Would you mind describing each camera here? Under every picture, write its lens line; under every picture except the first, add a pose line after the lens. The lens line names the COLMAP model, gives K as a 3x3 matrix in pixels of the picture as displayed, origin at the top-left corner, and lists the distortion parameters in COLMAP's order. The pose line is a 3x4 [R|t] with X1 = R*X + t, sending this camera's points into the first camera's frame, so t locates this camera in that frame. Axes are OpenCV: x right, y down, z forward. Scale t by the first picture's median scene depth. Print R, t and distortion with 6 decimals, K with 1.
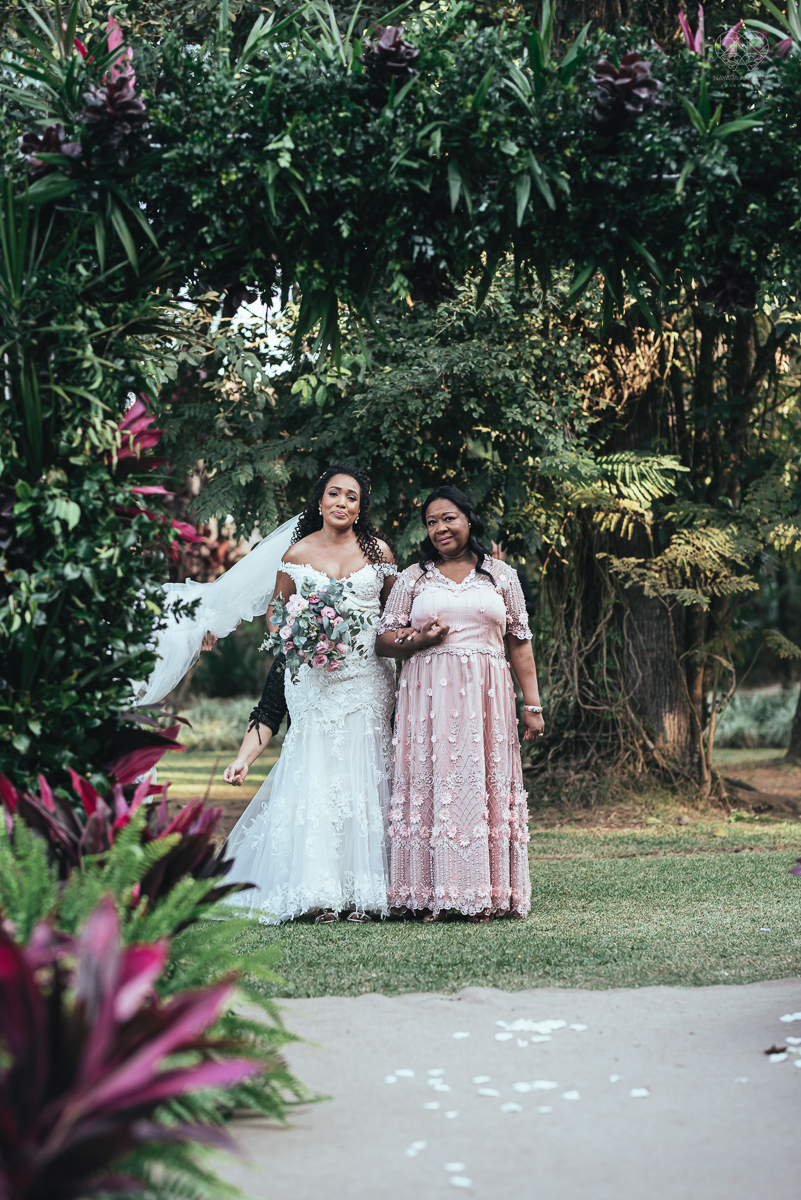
lens RADIAL K [[3420.1, 0, 399.3], [0, 3420.1, 599.9], [0, 0, 1]] dist [-0.102881, 0.000000]
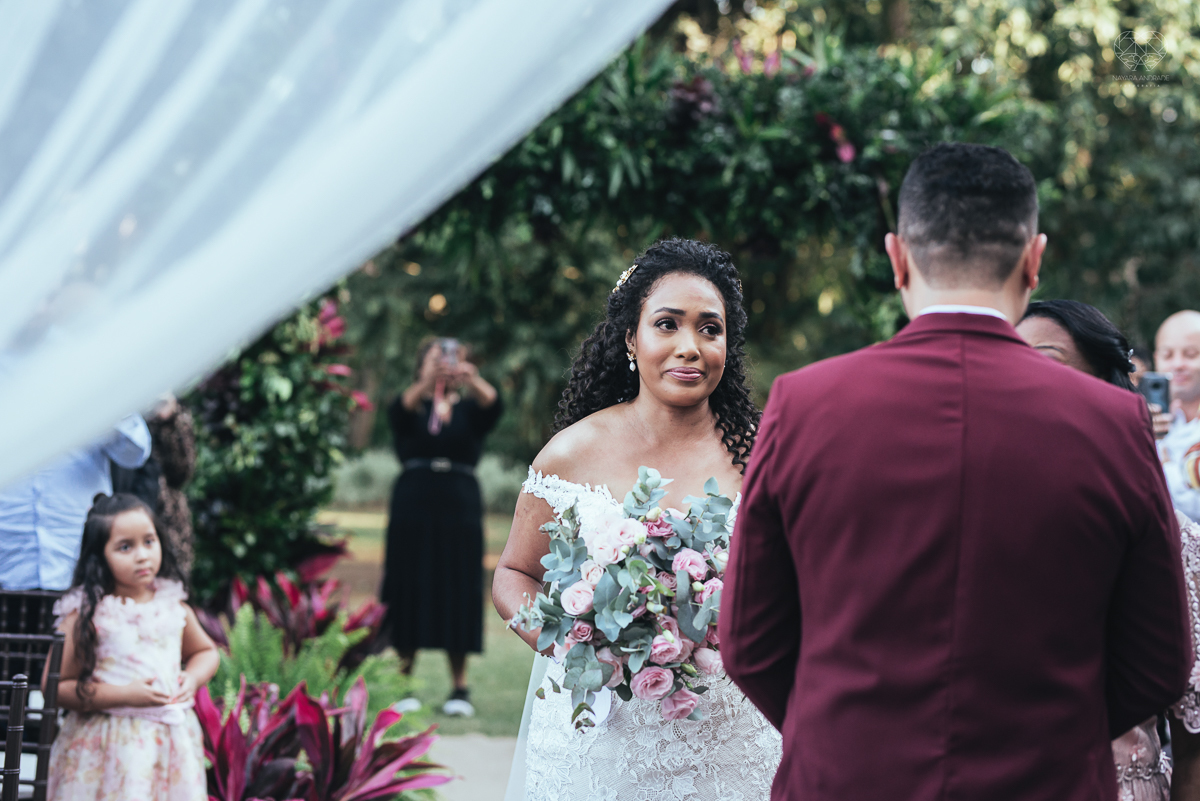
lens RADIAL K [[3420.1, 0, 601.3], [0, 3420.1, 398.9], [0, 0, 1]] dist [-0.102881, 0.000000]
pose [[0.998296, 0.039878, 0.042607, -0.025833], [-0.040502, 0.999083, 0.013888, -0.045422], [-0.042014, -0.015590, 0.998995, -0.400384]]
